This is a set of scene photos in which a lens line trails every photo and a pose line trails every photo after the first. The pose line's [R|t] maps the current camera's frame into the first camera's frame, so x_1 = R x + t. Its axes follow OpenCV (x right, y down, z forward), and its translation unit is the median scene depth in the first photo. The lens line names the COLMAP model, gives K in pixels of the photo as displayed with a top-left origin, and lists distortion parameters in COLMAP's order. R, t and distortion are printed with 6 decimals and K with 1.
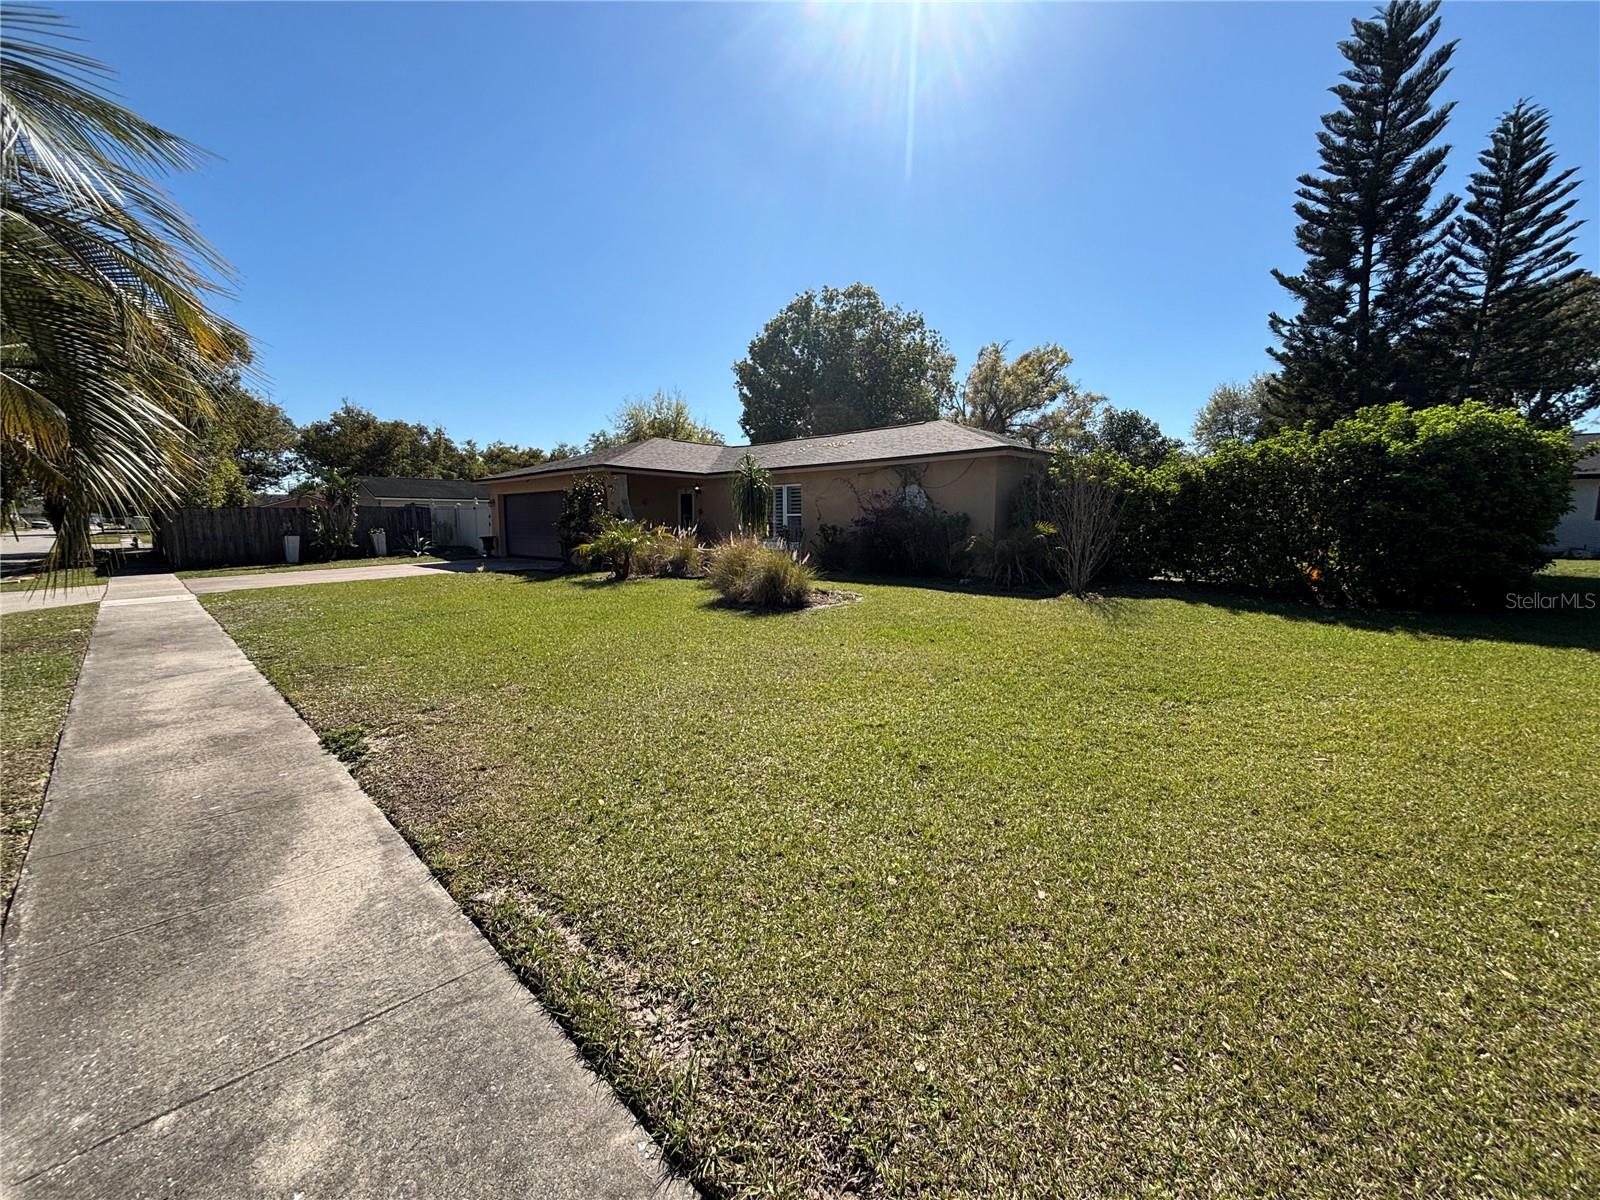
lens RADIAL K [[639.6, 0, 793.2], [0, 639.6, 600.6], [0, 0, 1]] dist [-0.002011, 0.000175]
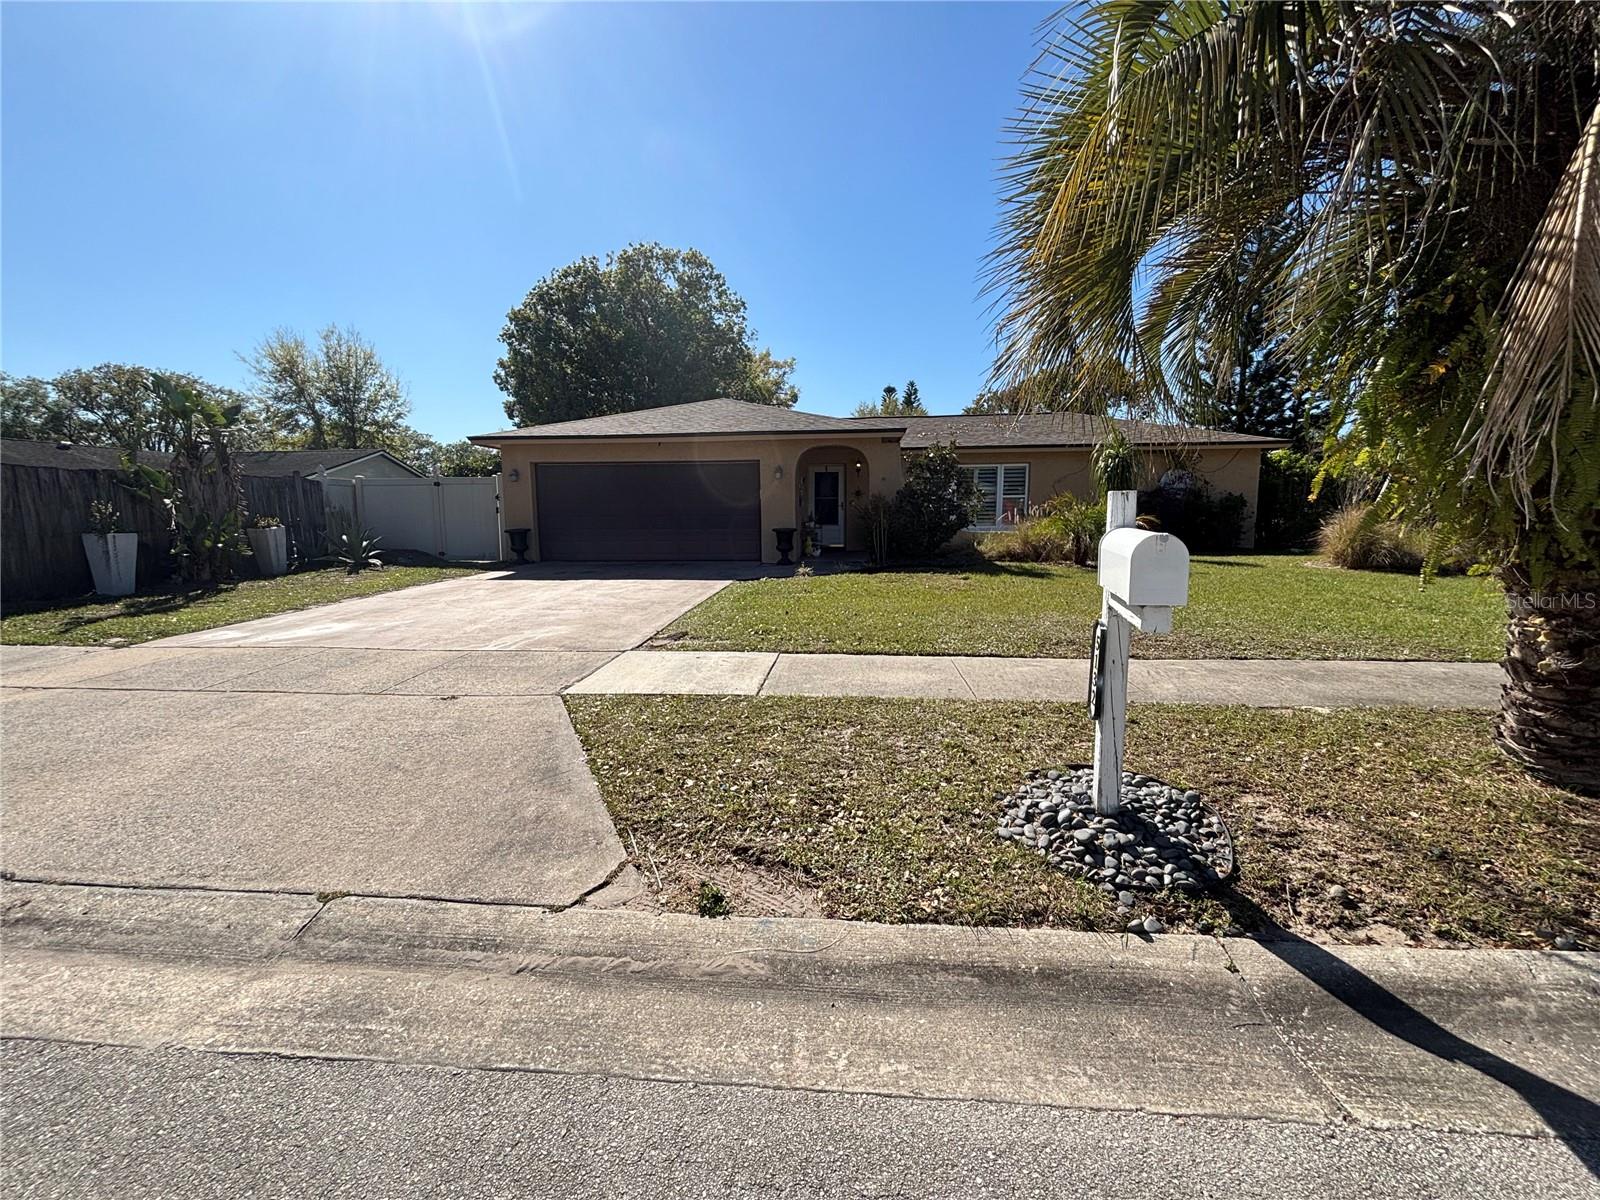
lens RADIAL K [[639.6, 0, 805.8], [0, 639.6, 596.4], [0, 0, 1]] dist [-0.002011, 0.000175]
pose [[0.764452, -0.086461, 0.638856, -0.409283], [0.085741, 0.995798, 0.032172, -0.019547], [-0.638953, 0.030182, 0.768653, 0.215956]]
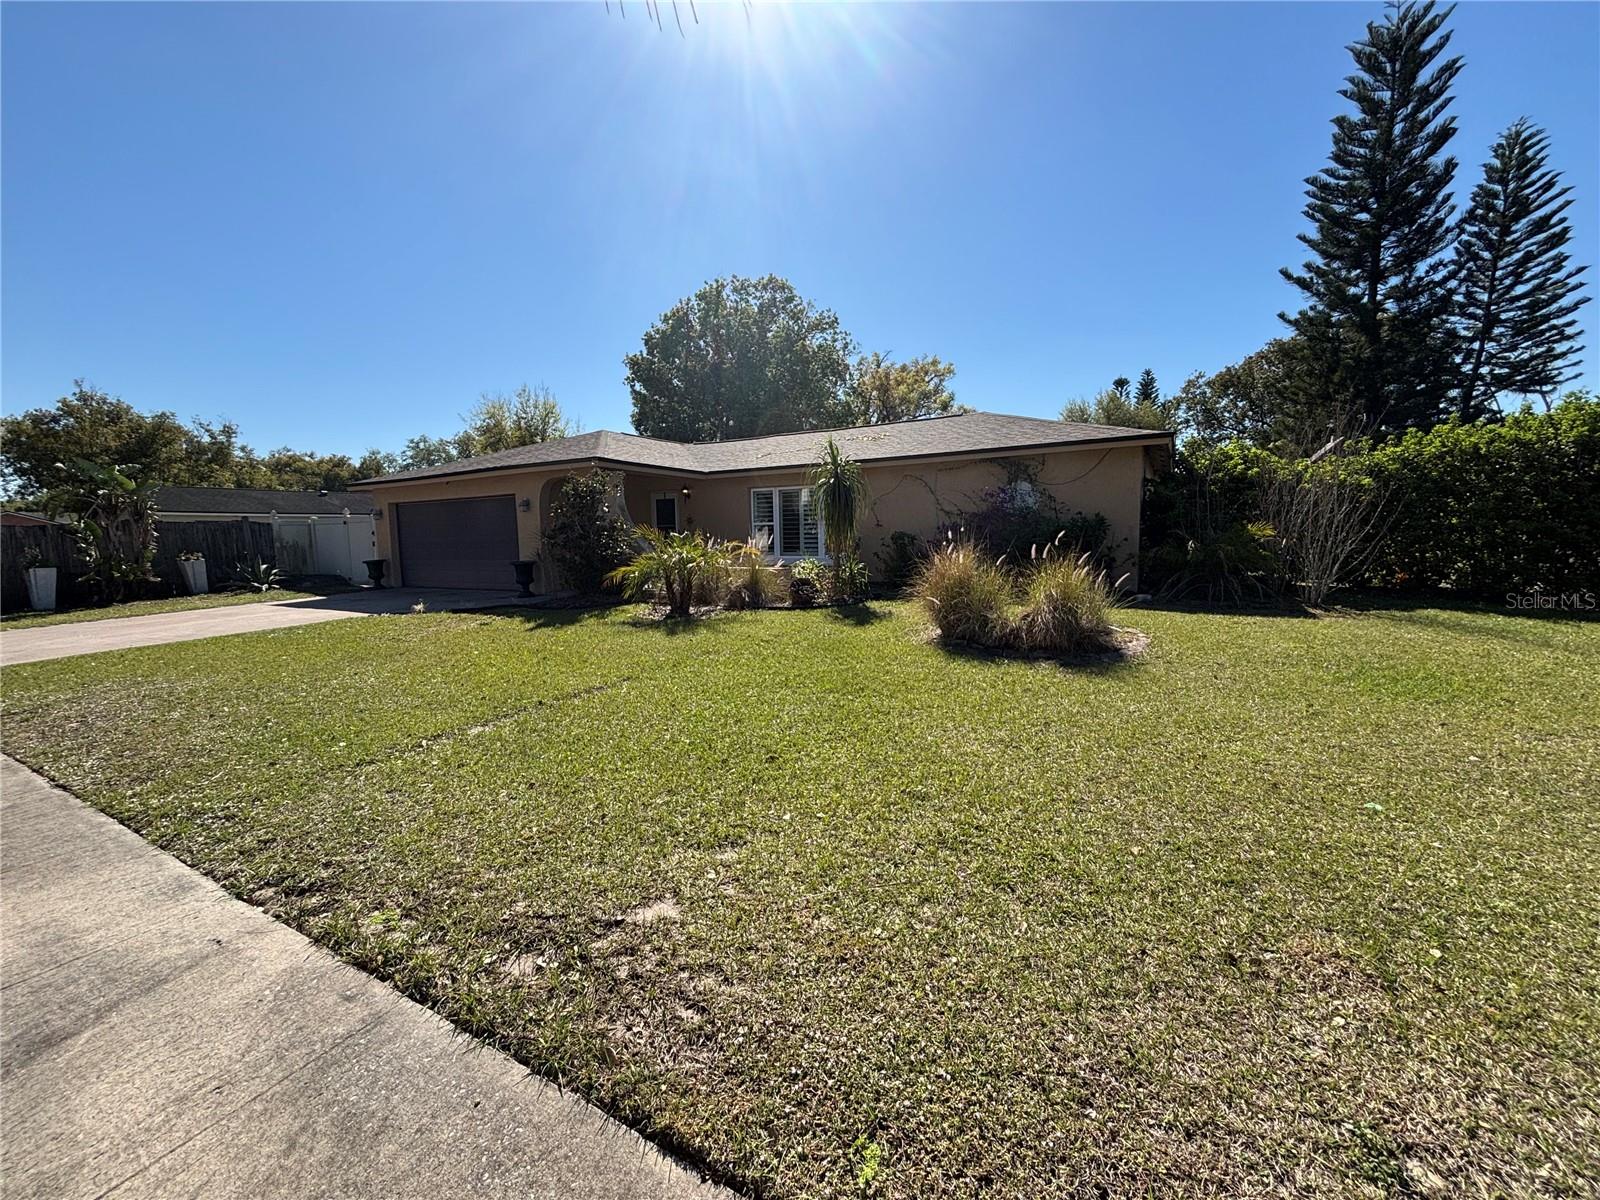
lens RADIAL K [[639.6, 0, 798.7], [0, 639.6, 603.8], [0, 0, 1]] dist [-0.002011, 0.000175]
pose [[0.967216, -0.048716, 0.249237, -0.118430], [0.051979, 0.998627, -0.006525, -0.012400], [-0.248577, 0.019266, 0.968421, 0.105083]]
